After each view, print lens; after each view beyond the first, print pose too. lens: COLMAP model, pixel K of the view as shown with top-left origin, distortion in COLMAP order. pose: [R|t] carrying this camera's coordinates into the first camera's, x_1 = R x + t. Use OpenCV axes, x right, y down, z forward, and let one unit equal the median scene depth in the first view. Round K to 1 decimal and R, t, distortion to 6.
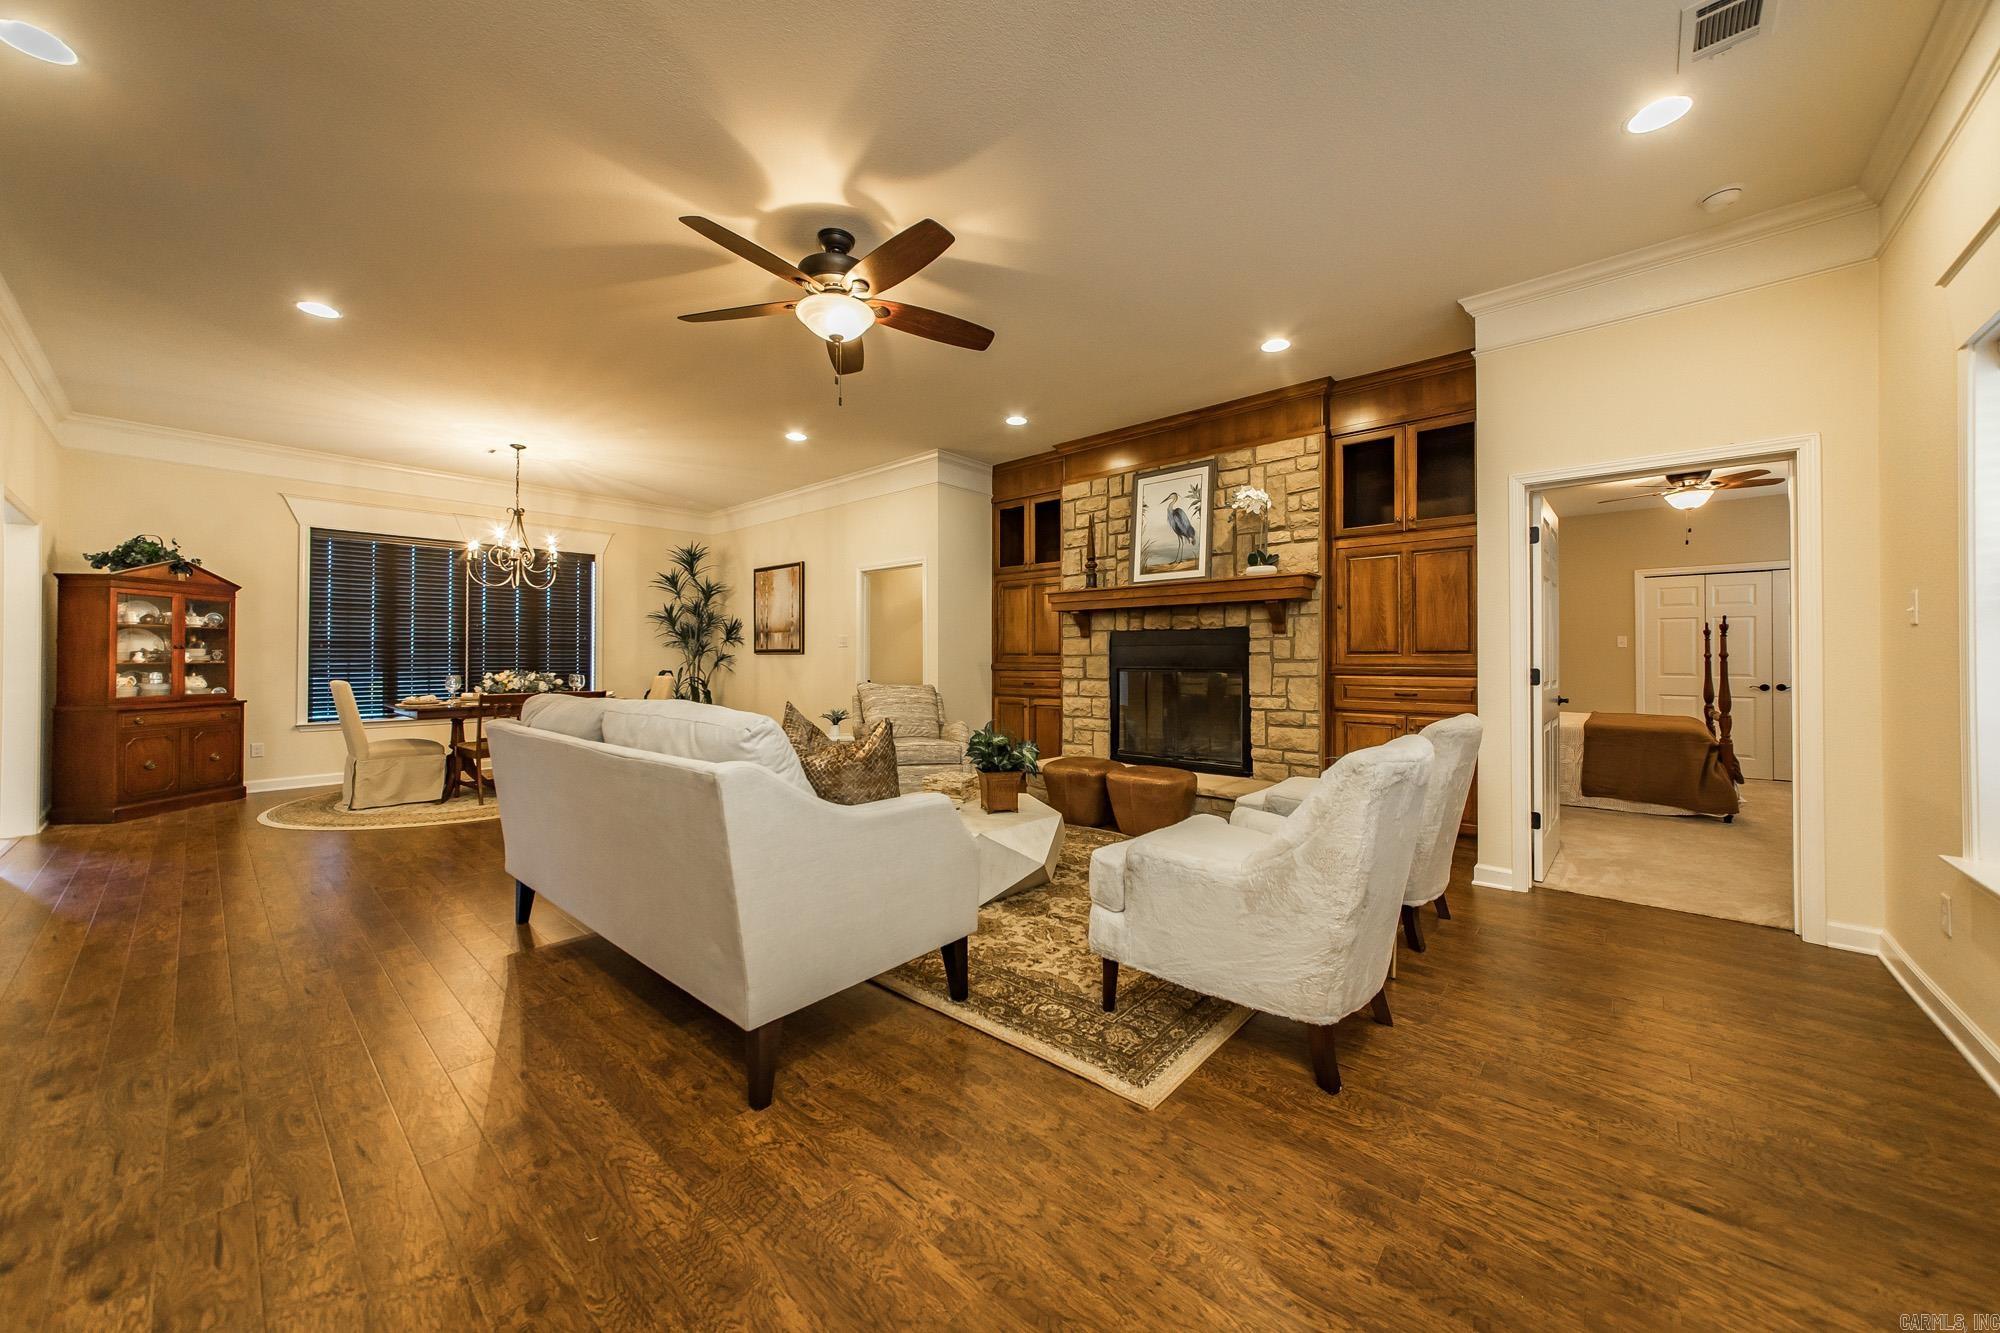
lens RADIAL K [[707.4, 0, 996.0], [0, 707.4, 652.8], [0, 0, 1]] dist [0.009169, -0.000023]
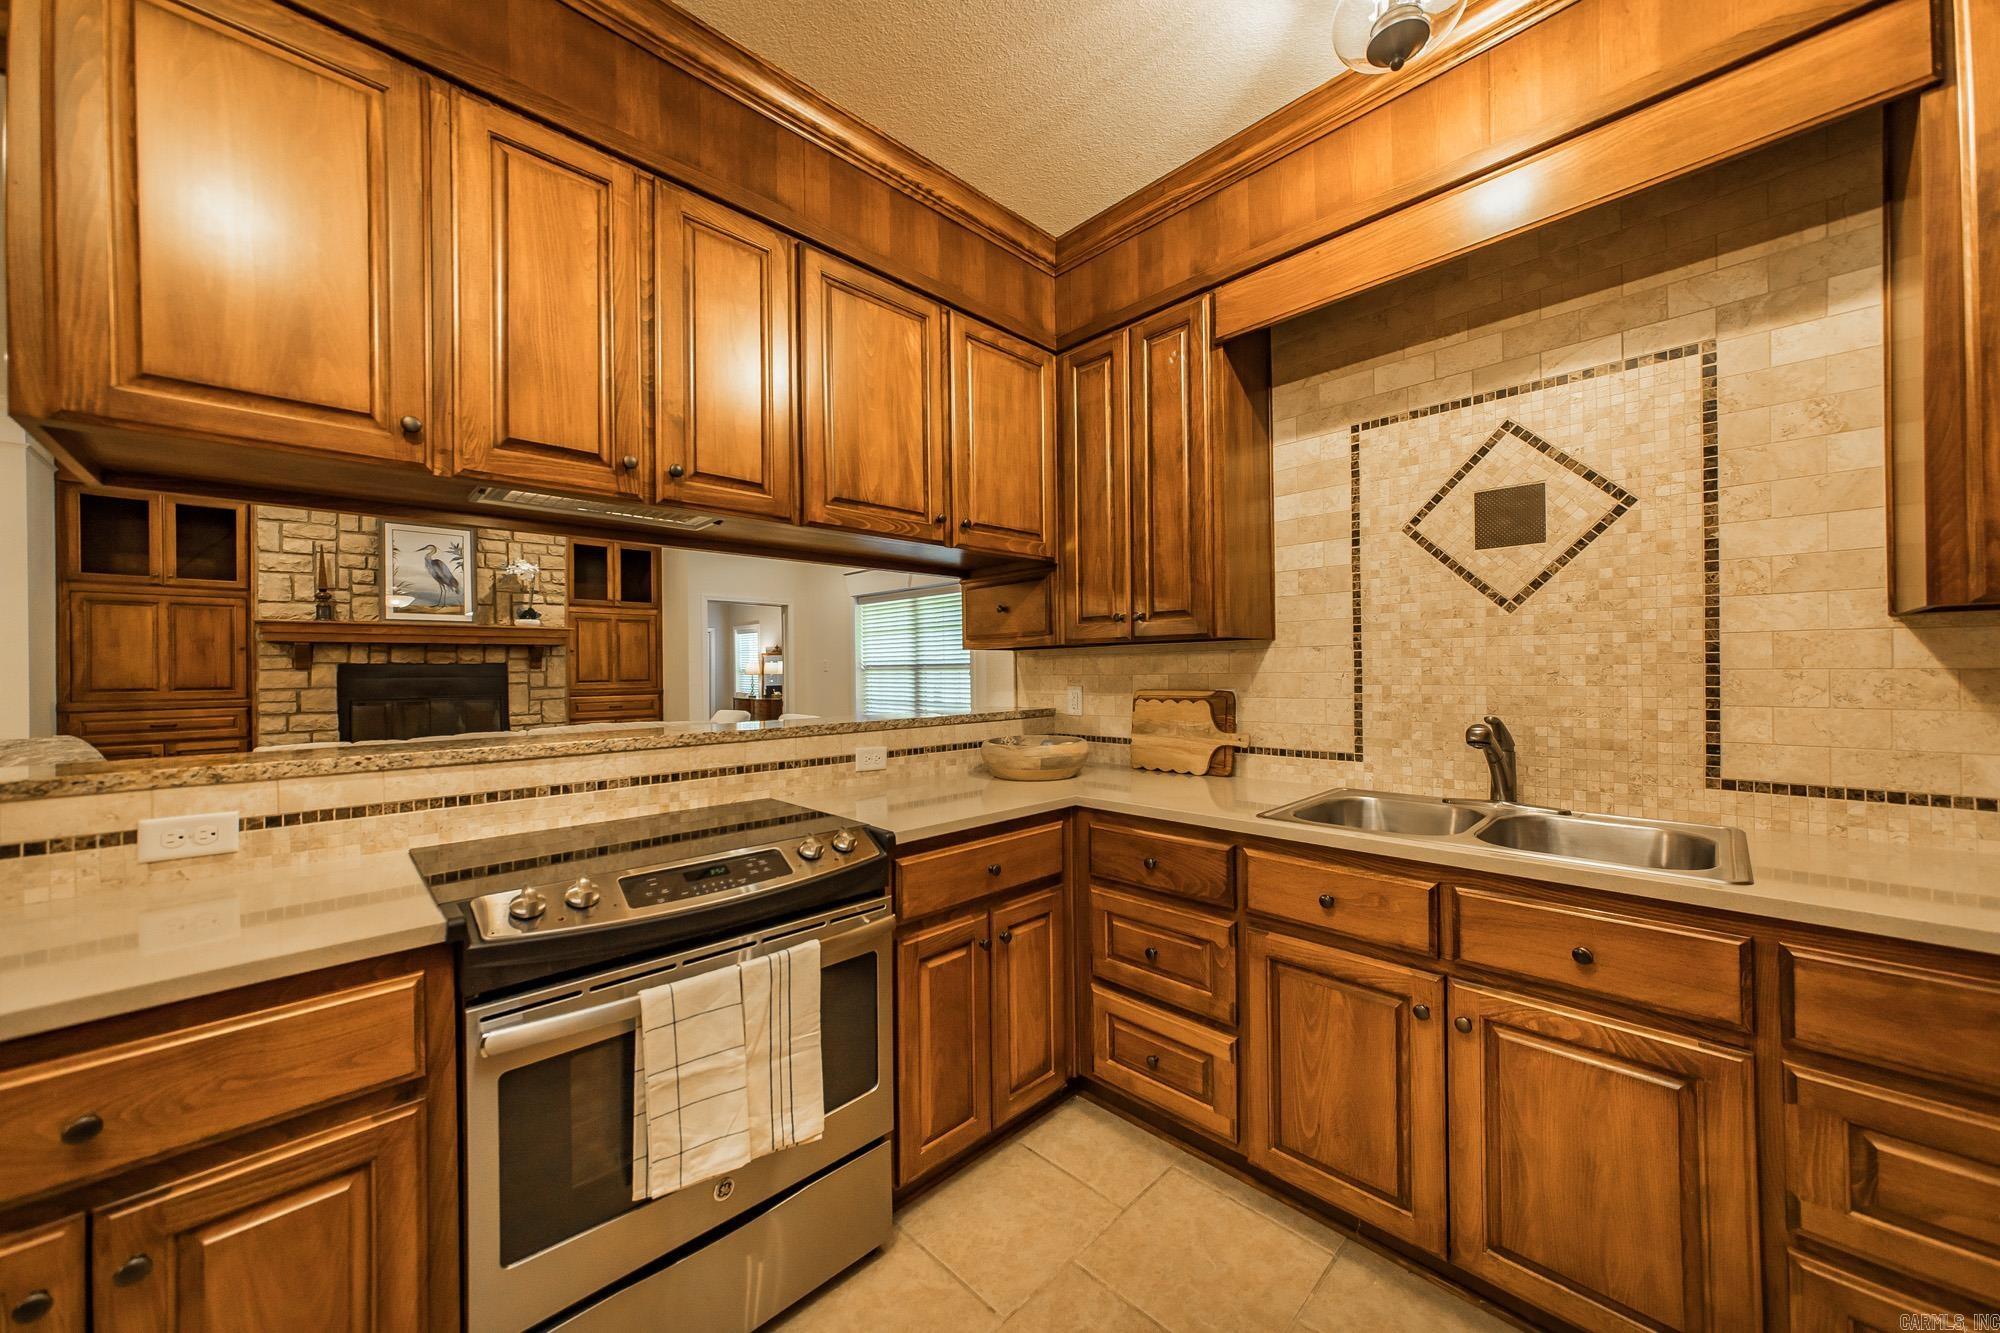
lens RADIAL K [[717.0, 0, 996.3], [0, 717.0, 667.7], [0, 0, 1]] dist [-0.001614, -0.000082]
pose [[0.066000, -0.000326, 0.997820, -0.888336], [0.003044, 0.999995, 0.000125, -0.025110], [-0.997815, 0.003029, 0.066001, 0.009987]]
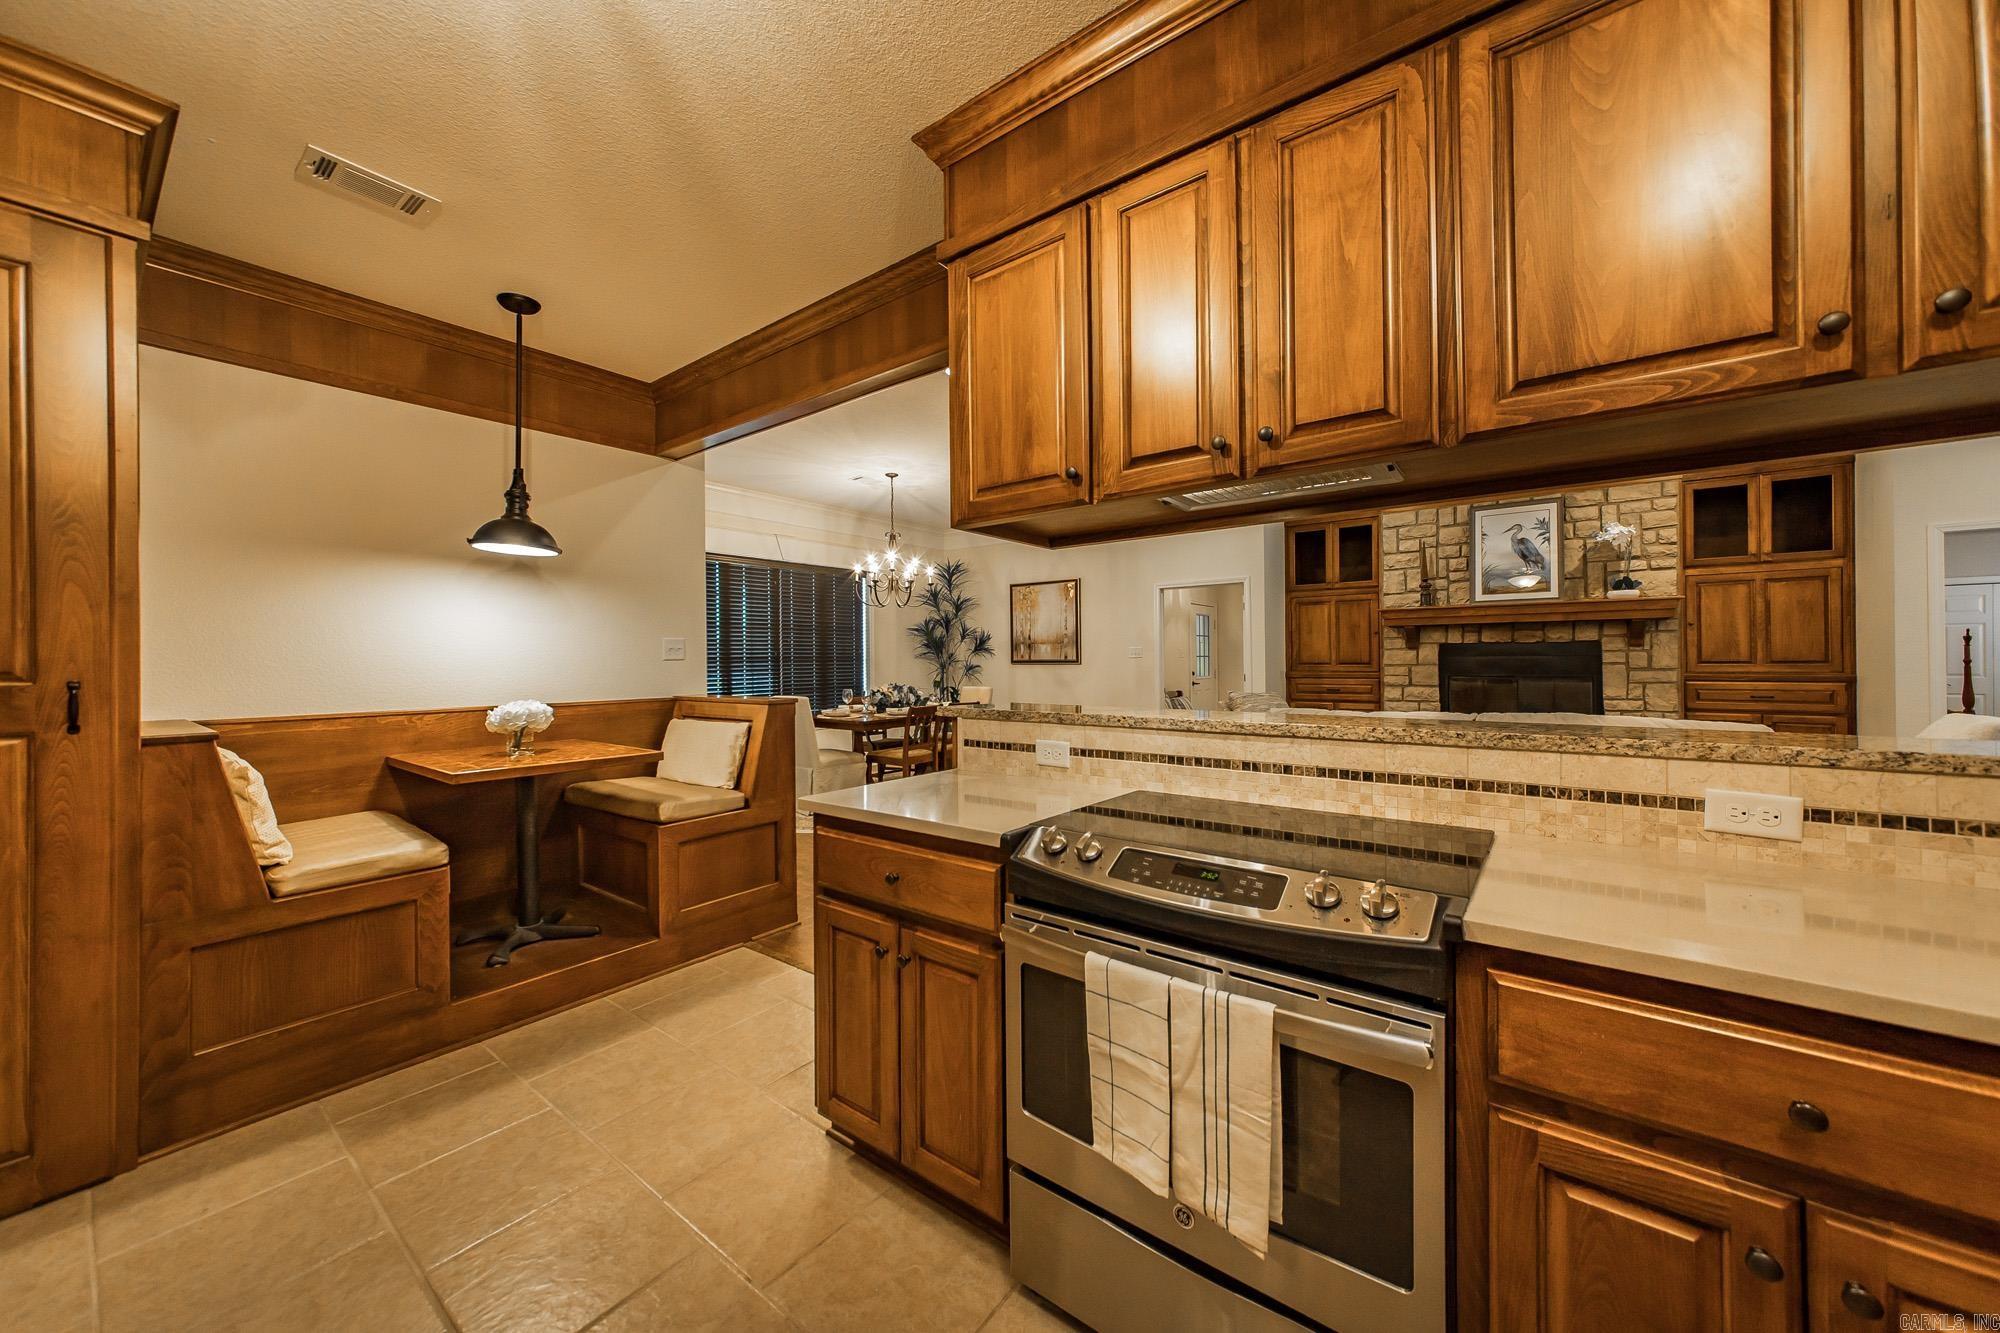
lens RADIAL K [[716.5, 0, 998.2], [0, 716.5, 657.4], [0, 0, 1]] dist [-0.005991, 0.000049]
pose [[0.997225, -0.009833, 0.073798, -0.714533], [0.009374, 0.999935, 0.006567, -0.025527], [-0.073858, -0.005857, 0.997252, -0.105673]]
